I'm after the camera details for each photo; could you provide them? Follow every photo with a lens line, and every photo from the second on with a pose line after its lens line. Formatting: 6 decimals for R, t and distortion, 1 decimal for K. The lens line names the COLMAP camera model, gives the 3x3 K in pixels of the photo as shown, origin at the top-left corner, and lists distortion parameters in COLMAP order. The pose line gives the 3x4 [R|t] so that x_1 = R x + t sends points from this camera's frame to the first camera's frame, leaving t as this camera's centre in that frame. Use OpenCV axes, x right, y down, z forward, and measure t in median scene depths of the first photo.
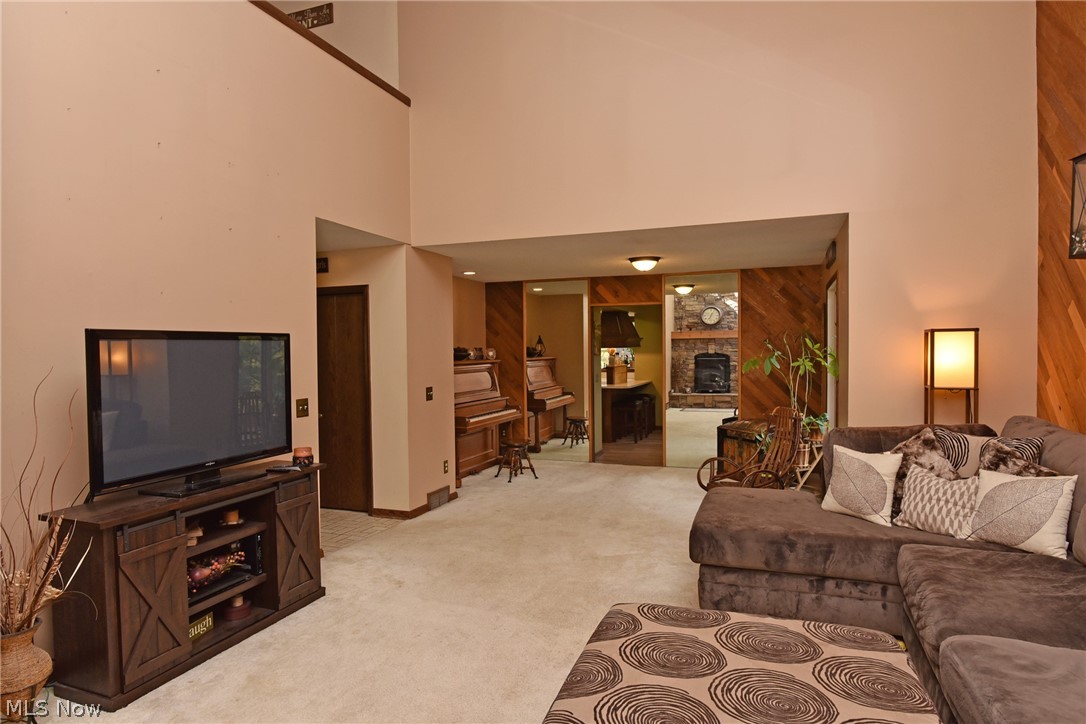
lens RADIAL K [[629.0, 0, 545.6], [0, 629.0, 358.2], [0, 0, 1]] dist [-0.039060, 0.014825]
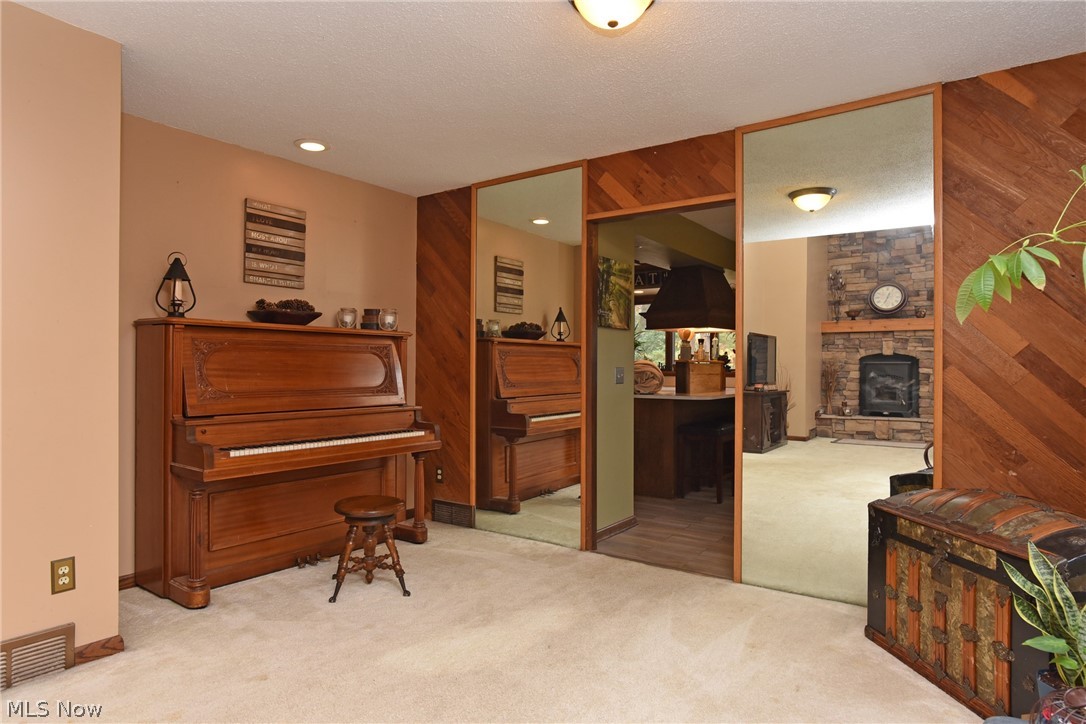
lens RADIAL K [[629.0, 0, 540.2], [0, 629.0, 359.6], [0, 0, 1]] dist [-0.039060, 0.014825]
pose [[0.964571, 0.011839, -0.263559, 0.154389], [-0.018589, 0.999560, -0.023135, 0.032116], [0.263169, 0.027214, 0.964366, 0.504291]]
